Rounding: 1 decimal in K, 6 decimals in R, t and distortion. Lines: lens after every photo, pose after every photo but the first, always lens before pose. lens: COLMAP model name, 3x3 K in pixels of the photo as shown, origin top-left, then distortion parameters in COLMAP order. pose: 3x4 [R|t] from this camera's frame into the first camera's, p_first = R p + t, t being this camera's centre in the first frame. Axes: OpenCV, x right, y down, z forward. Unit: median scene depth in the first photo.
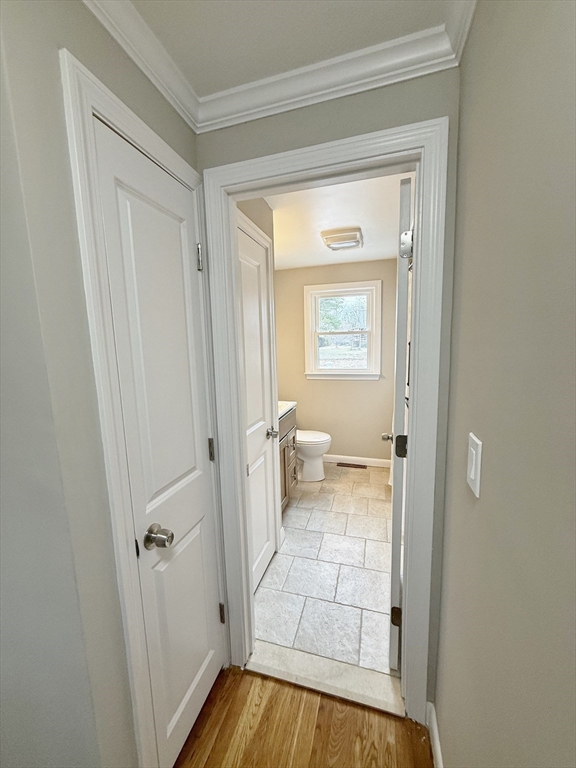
lens RADIAL K [[305.7, 0, 288.0], [0, 305.7, 384.6], [0, 0, 1]] dist [0.000626, -0.000090]
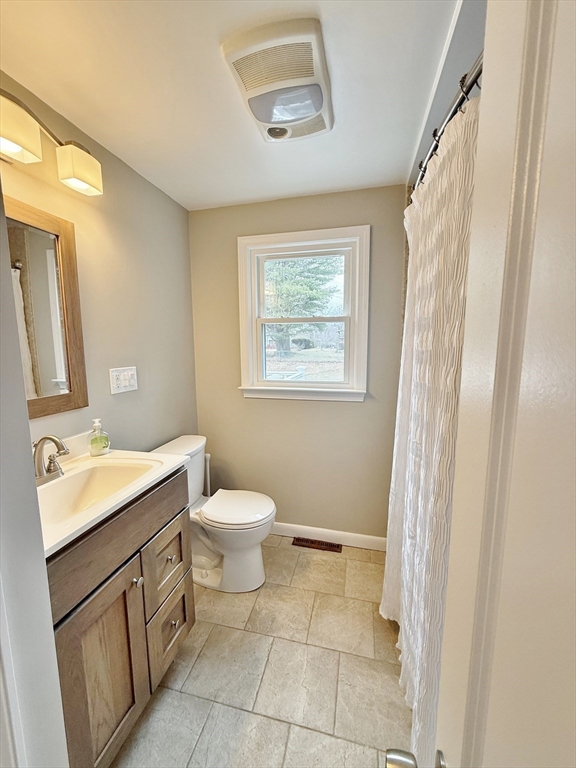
lens RADIAL K [[305.7, 0, 289.6], [0, 305.7, 387.2], [0, 0, 1]] dist [0.000626, -0.000090]
pose [[0.998694, 0.011364, 0.049821, 0.131019], [-0.011488, 0.999932, 0.002201, -0.043563], [-0.049792, -0.002770, 0.998756, 0.441039]]
